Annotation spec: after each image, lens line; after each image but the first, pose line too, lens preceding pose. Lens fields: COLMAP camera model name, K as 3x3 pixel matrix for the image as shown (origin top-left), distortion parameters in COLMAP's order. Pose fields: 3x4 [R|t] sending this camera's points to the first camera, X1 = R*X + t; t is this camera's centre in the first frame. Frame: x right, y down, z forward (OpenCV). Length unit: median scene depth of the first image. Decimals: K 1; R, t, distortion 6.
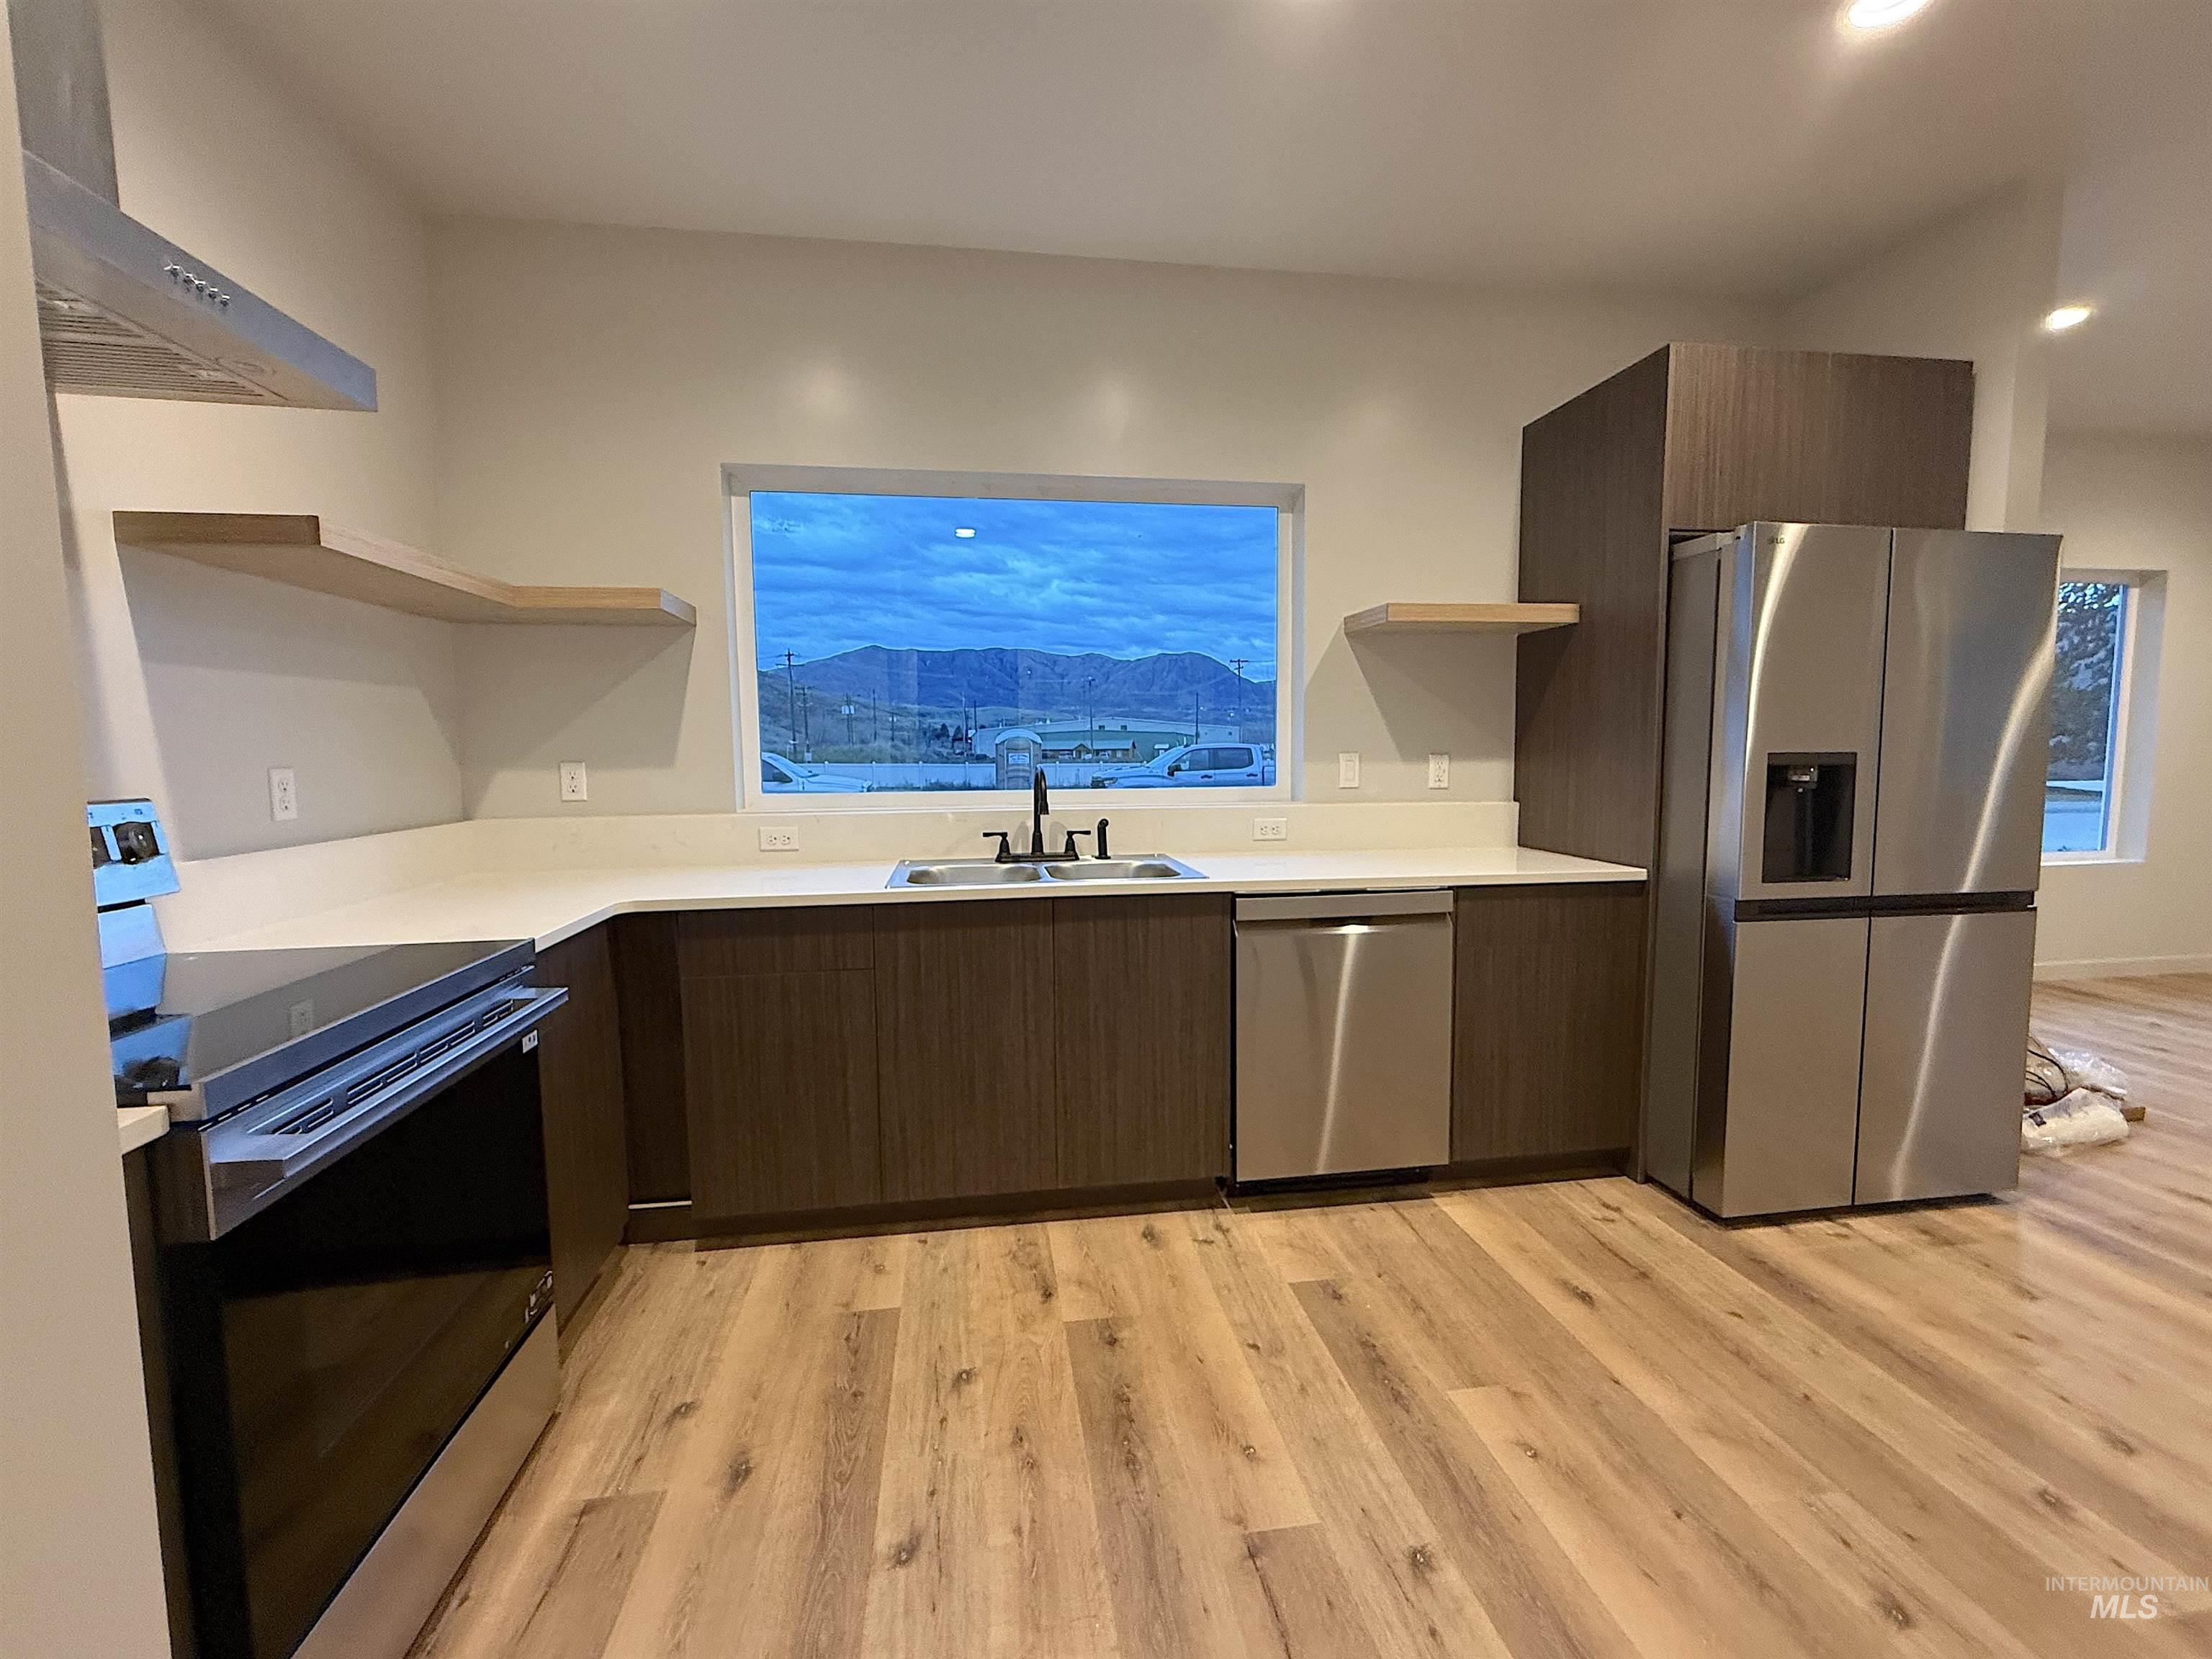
lens RADIAL K [[927.3, 0, 1106.0], [0, 927.3, 829.5], [0, 0, 1]] dist [0.002997, 0.000084]
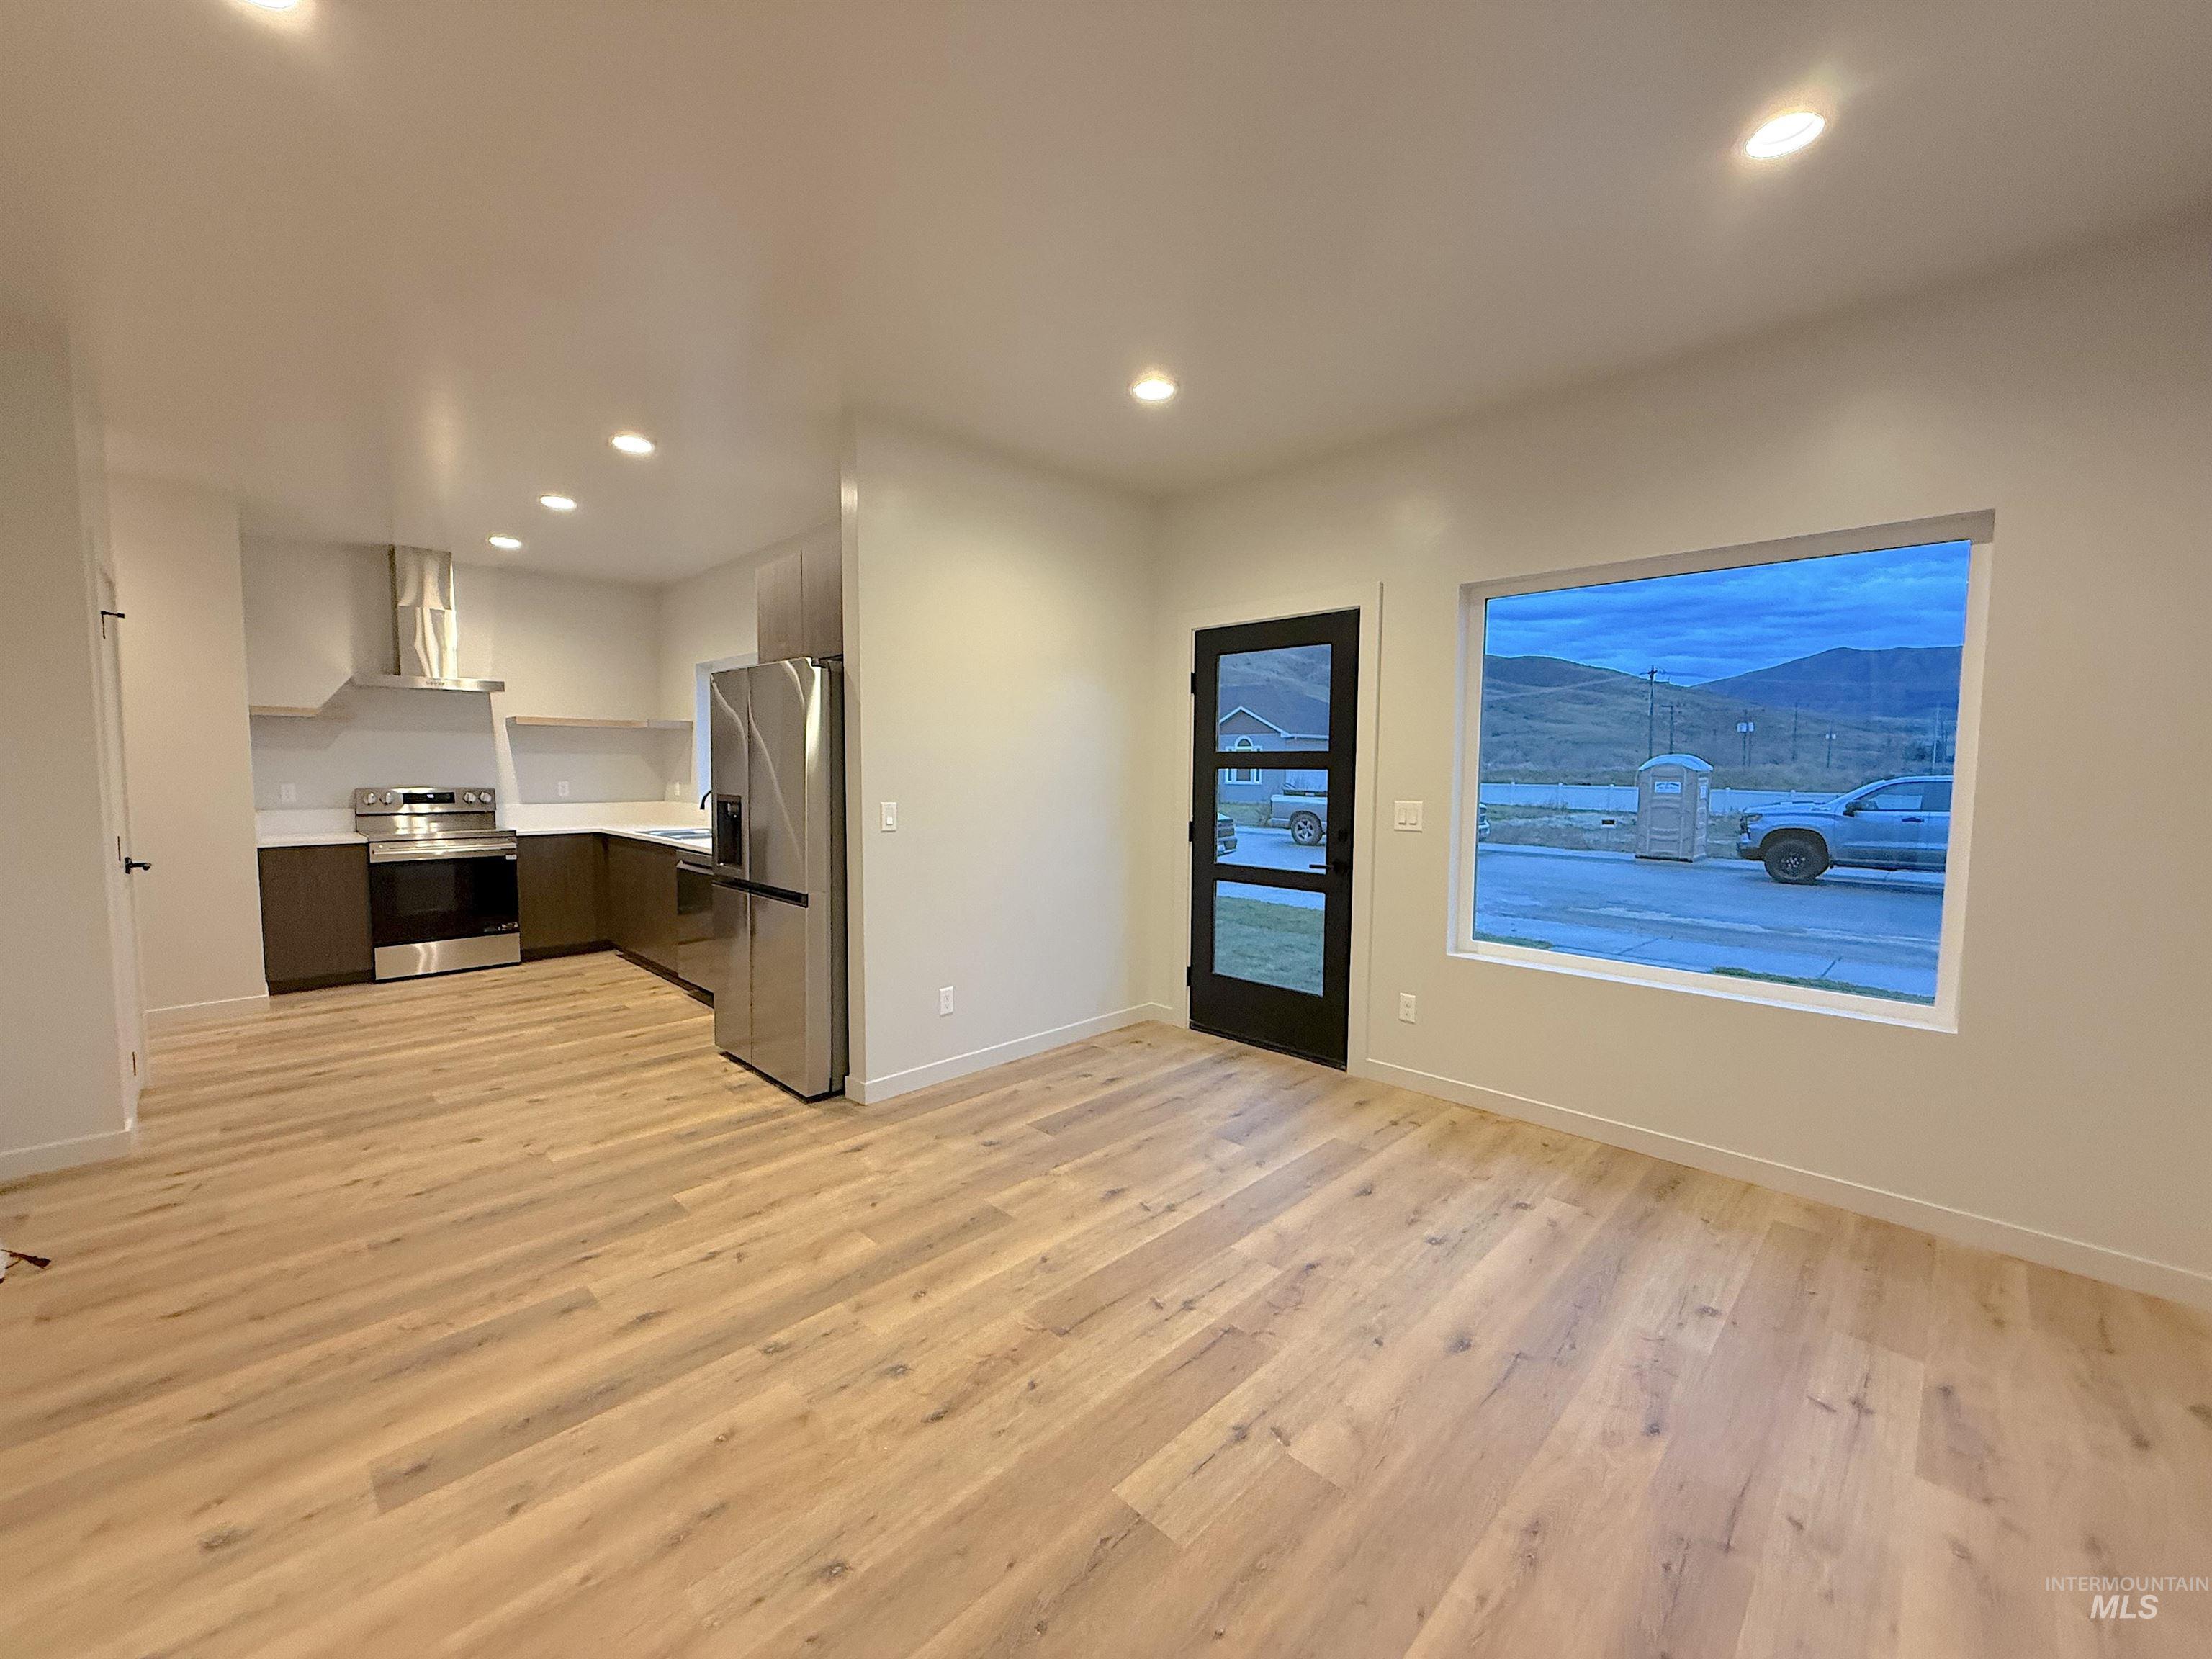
lens RADIAL K [[876.6, 0, 1106.0], [0, 876.6, 829.5], [0, 0, 1]] dist [0.000757, 0.000221]
pose [[0.596703, 0.071195, -0.799298, 2.630169], [-0.083808, 0.996138, 0.026163, -0.126358], [0.798074, 0.051376, 0.600365, 0.581313]]
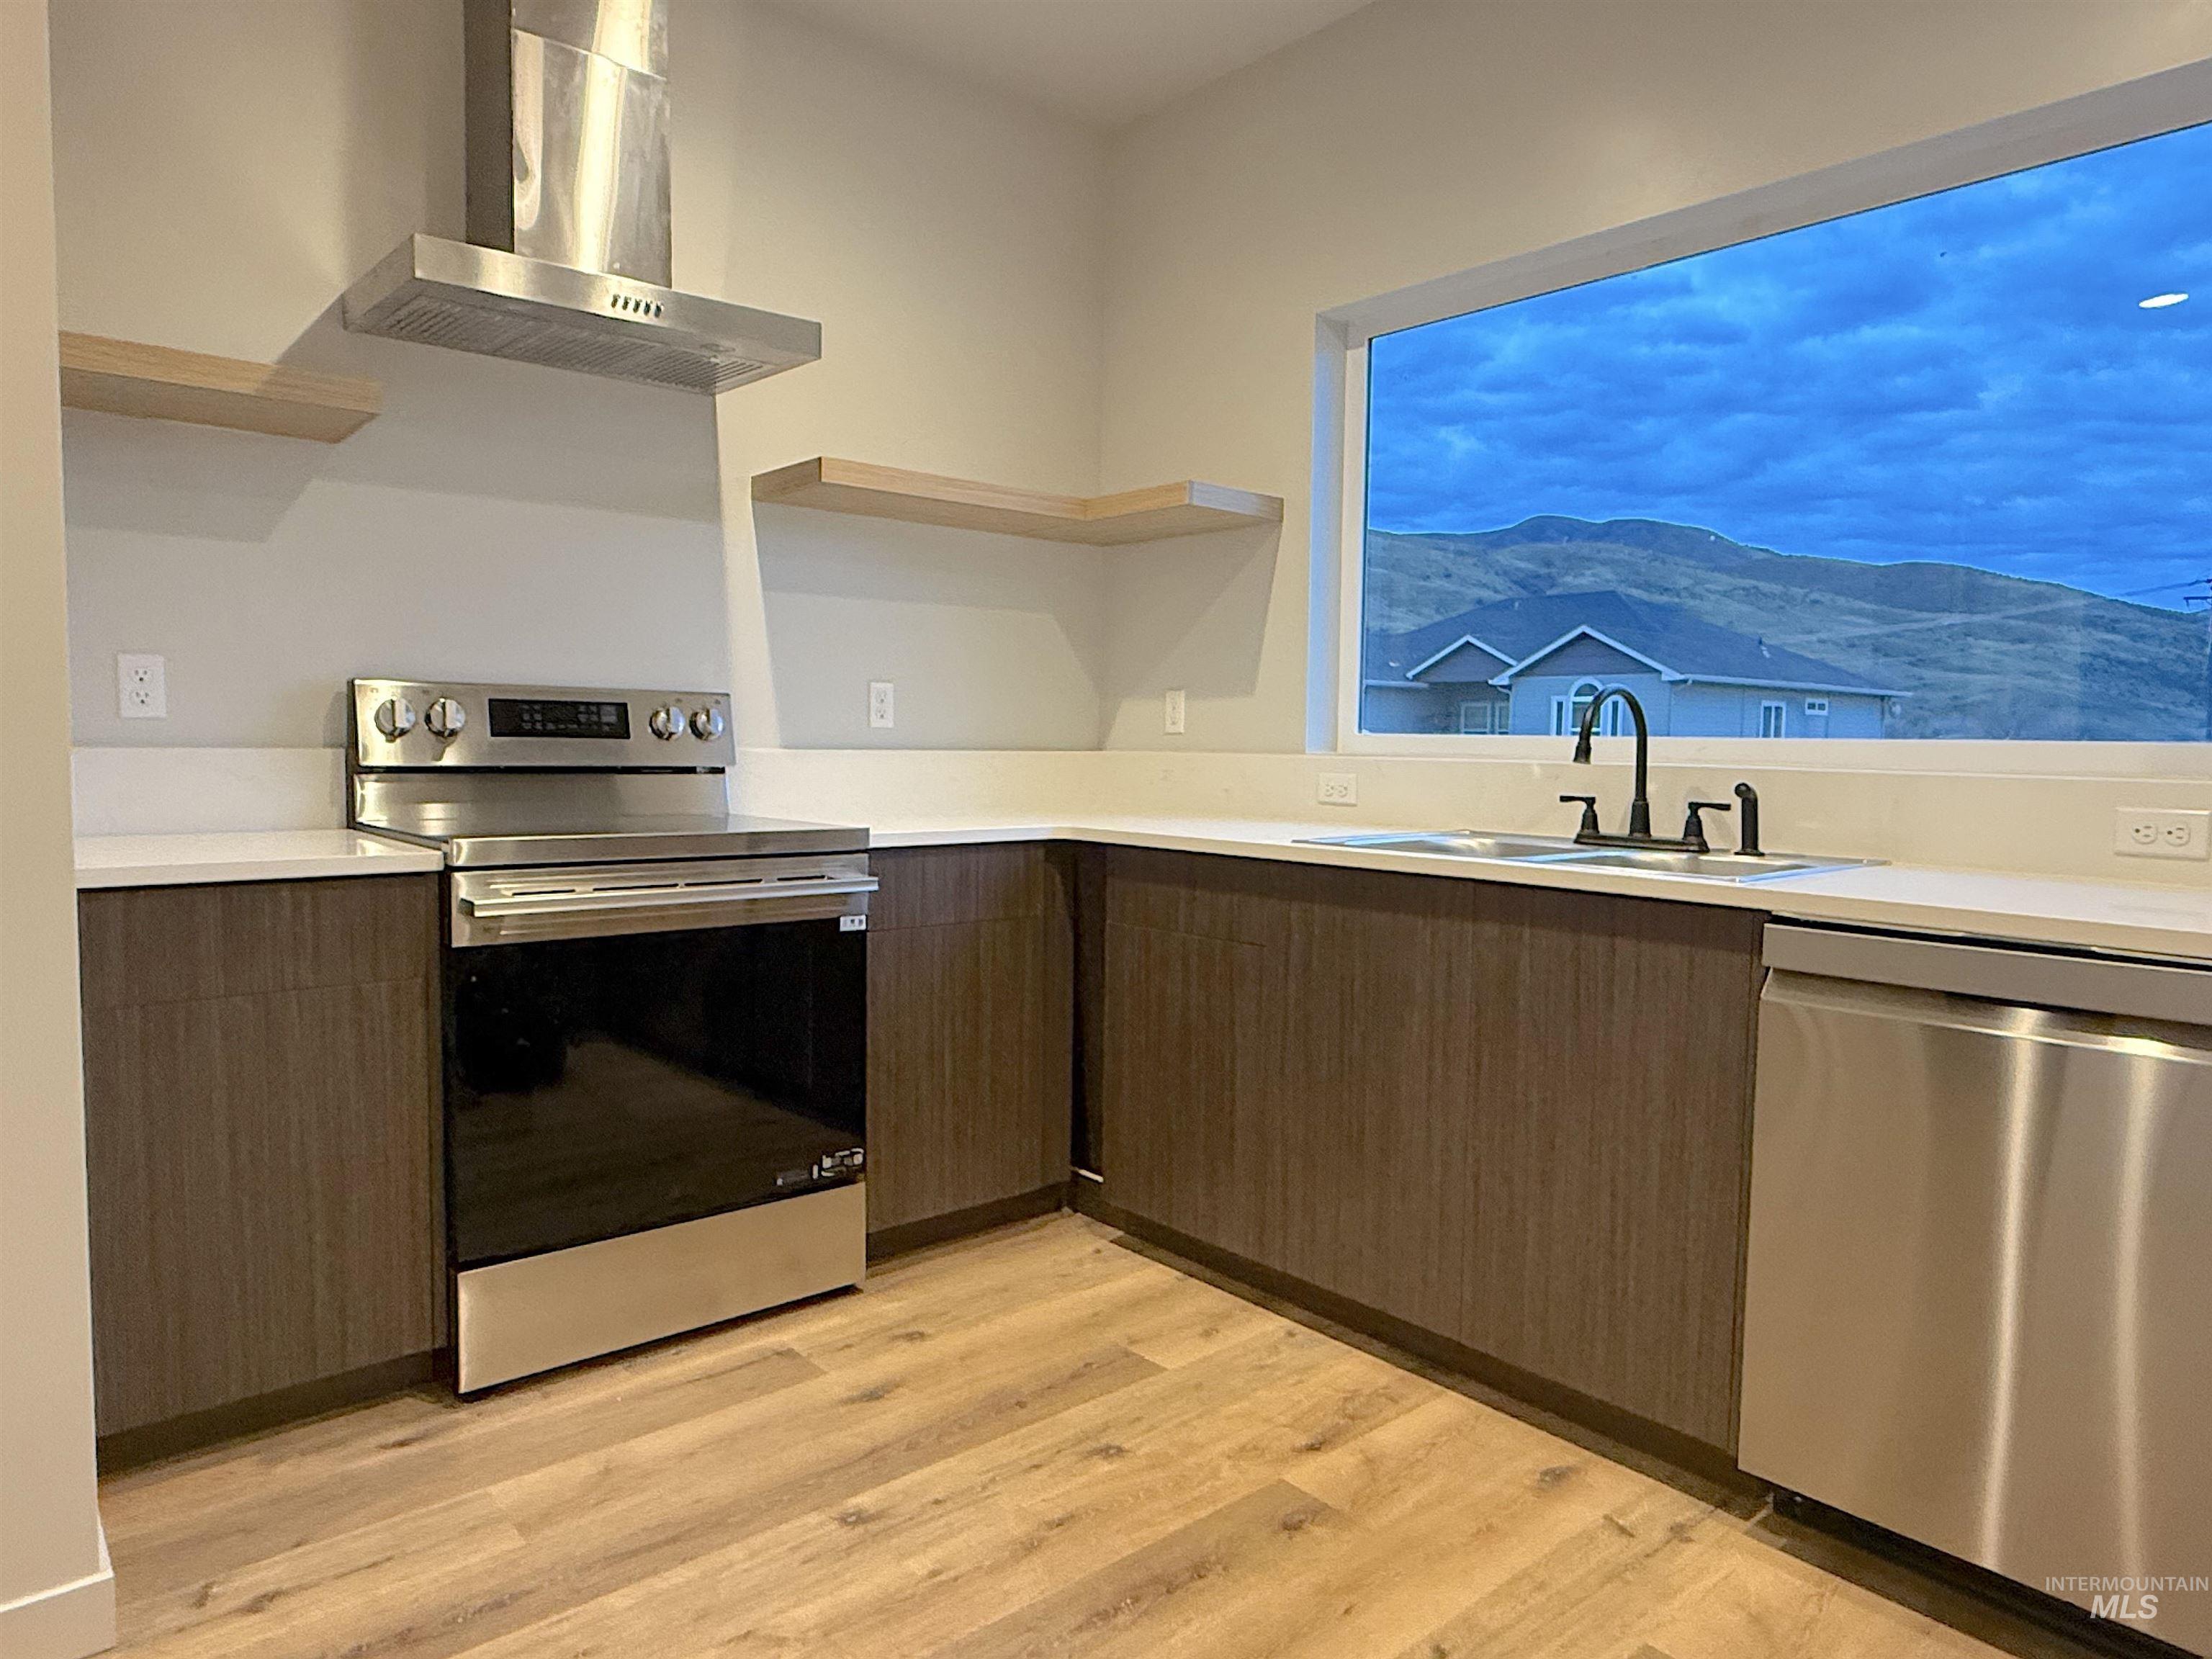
lens RADIAL K [[1381.0, 0, 1106.0], [0, 1381.0, 829.5], [0, 0, 1]] dist [-0.005766, -0.002873]
pose [[0.534461, 0.073526, -0.841989, 0.628834], [-0.094576, 0.995155, 0.026868, 0.038620], [0.839885, 0.065272, 0.538826, 0.284728]]
